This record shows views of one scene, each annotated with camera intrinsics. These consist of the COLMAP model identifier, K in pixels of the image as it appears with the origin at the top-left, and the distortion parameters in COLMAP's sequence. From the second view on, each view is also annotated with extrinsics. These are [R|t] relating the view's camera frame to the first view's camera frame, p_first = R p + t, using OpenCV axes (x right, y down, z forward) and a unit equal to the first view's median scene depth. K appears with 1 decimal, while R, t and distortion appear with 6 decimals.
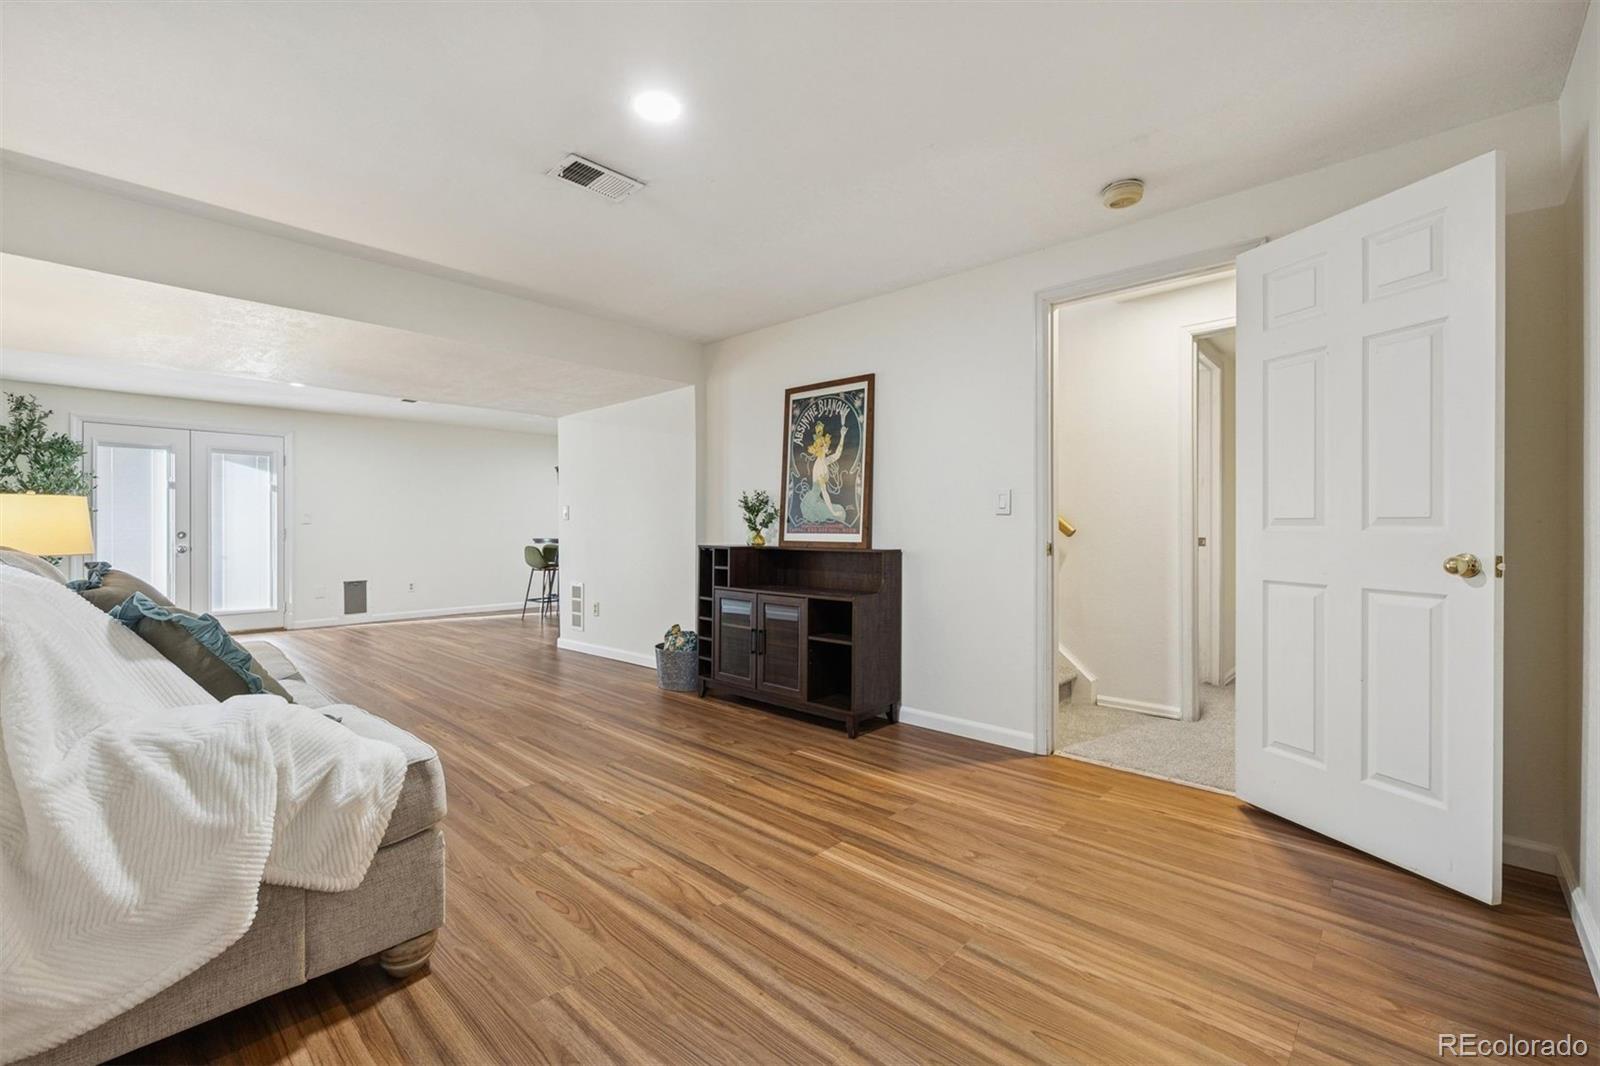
lens RADIAL K [[656.7, 0, 785.4], [0, 656.7, 530.7], [0, 0, 1]] dist [-0.000218, -0.000153]
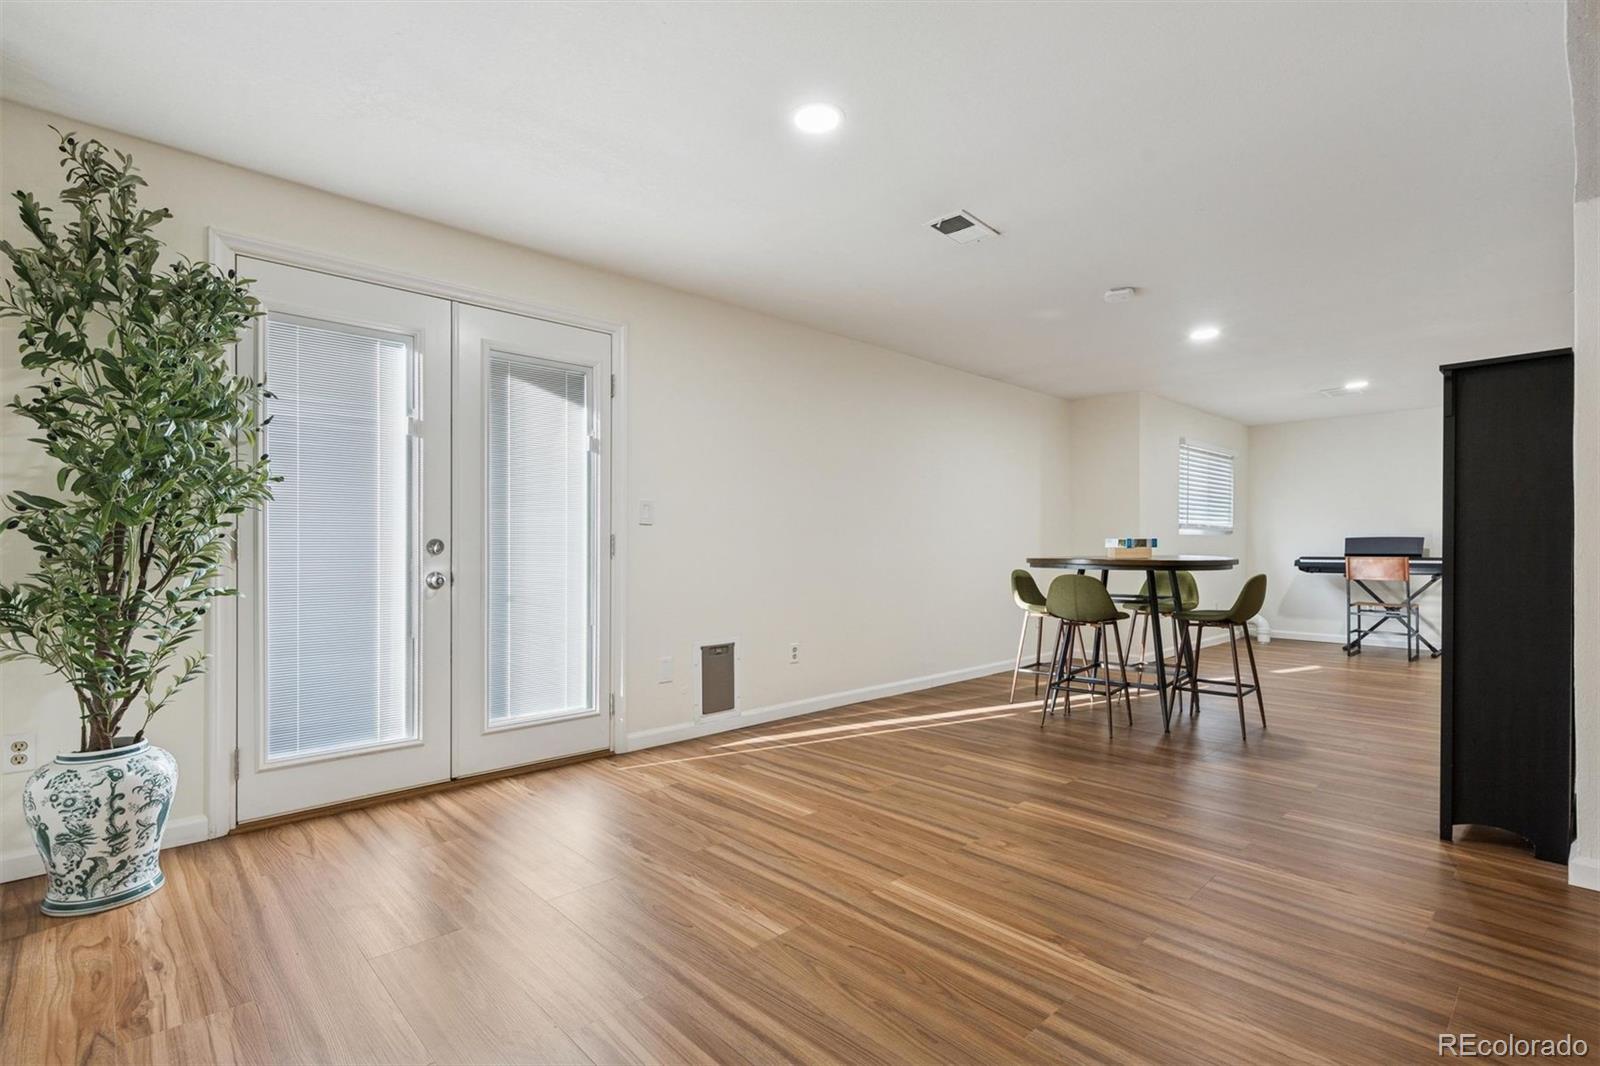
lens RADIAL K [[738.8, 0, 804.3], [0, 738.8, 540.1], [0, 0, 1]] dist [-0.001059, 0.000087]
pose [[0.998423, 0.003515, -0.056022, -0.559375], [-0.003961, 0.999961, -0.007858, 0.004348], [0.055992, 0.008067, 0.998399, 0.460738]]
